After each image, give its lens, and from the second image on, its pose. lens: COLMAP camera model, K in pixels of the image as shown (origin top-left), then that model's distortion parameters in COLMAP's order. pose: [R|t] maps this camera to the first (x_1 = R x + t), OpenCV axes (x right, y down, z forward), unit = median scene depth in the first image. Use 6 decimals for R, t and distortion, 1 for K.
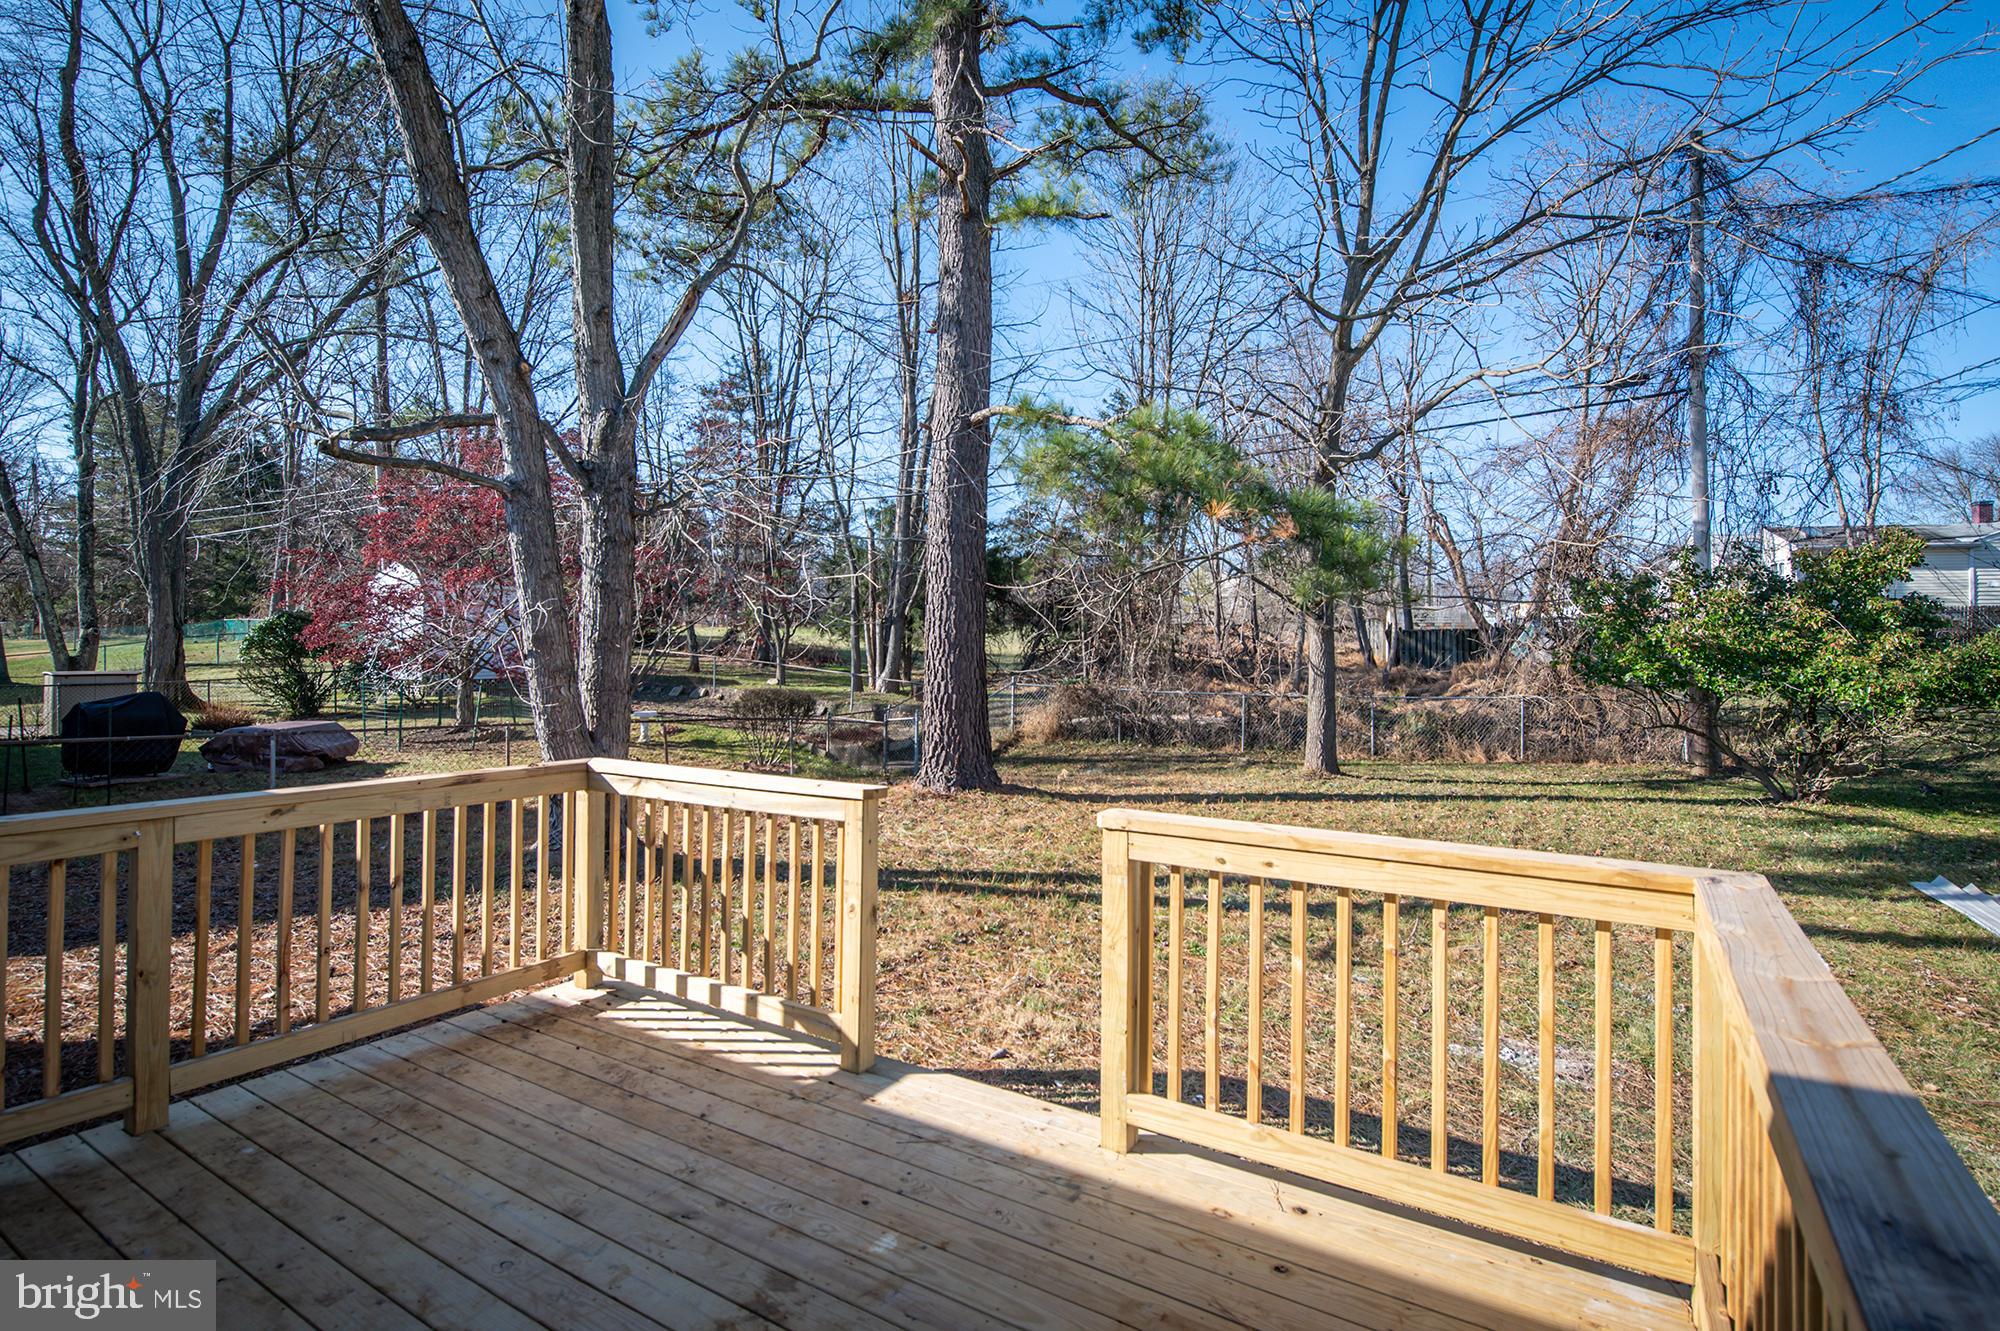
lens RADIAL K [[966.5, 0, 1000.8], [0, 966.5, 653.6], [0, 0, 1]] dist [-0.011575, -0.000363]
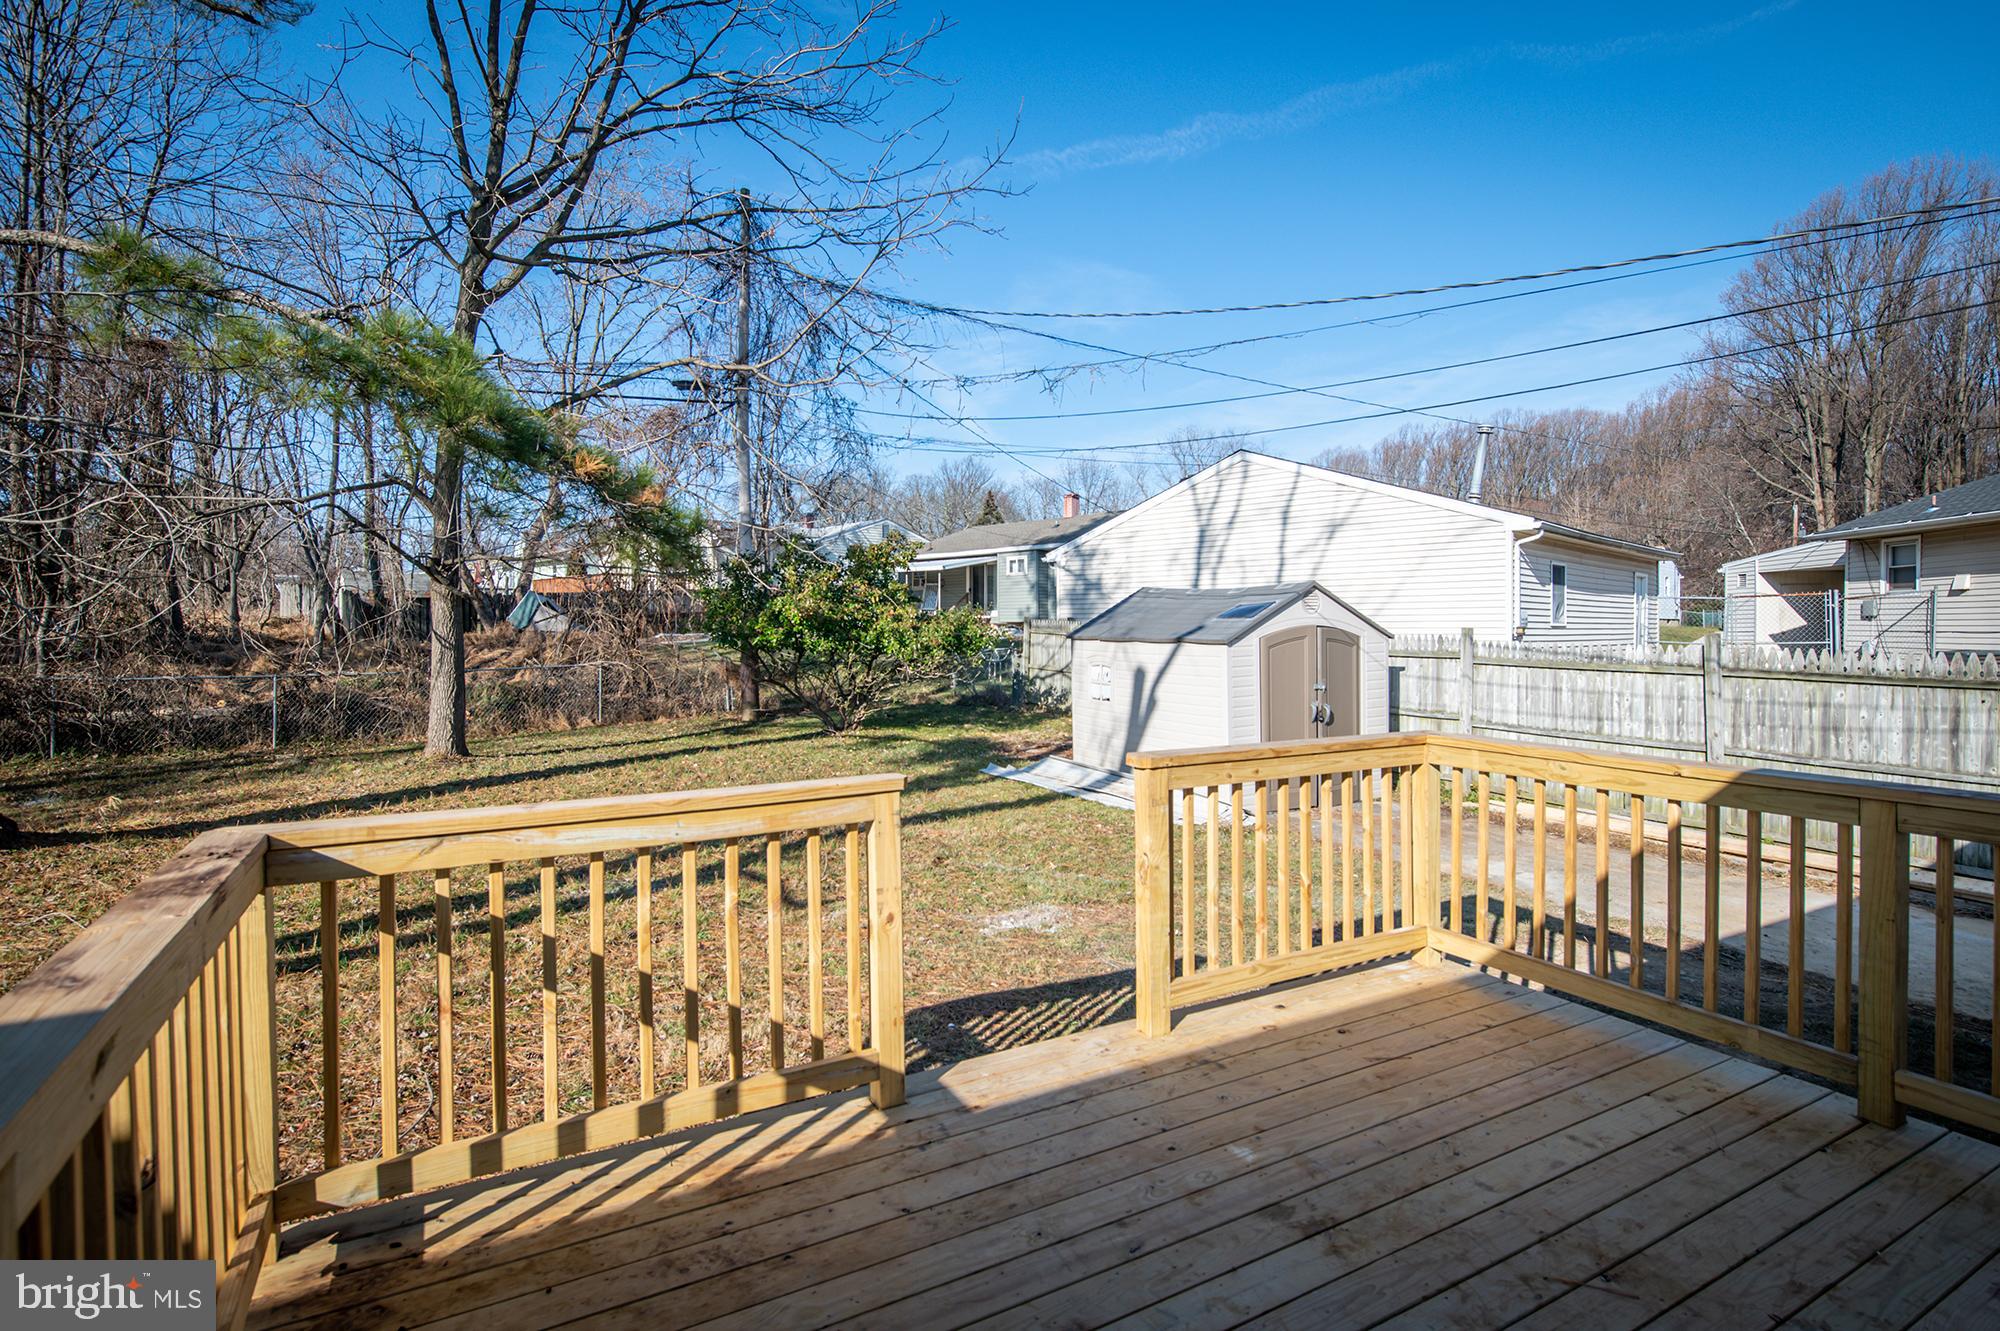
lens RADIAL K [[966.5, 0, 1001.4], [0, 966.5, 660.1], [0, 0, 1]] dist [-0.011575, -0.000363]
pose [[0.489692, -0.039983, 0.870978, -0.372350], [0.007205, 0.999099, 0.041814, -0.000300], [-0.871865, -0.014201, 0.489540, 0.220073]]
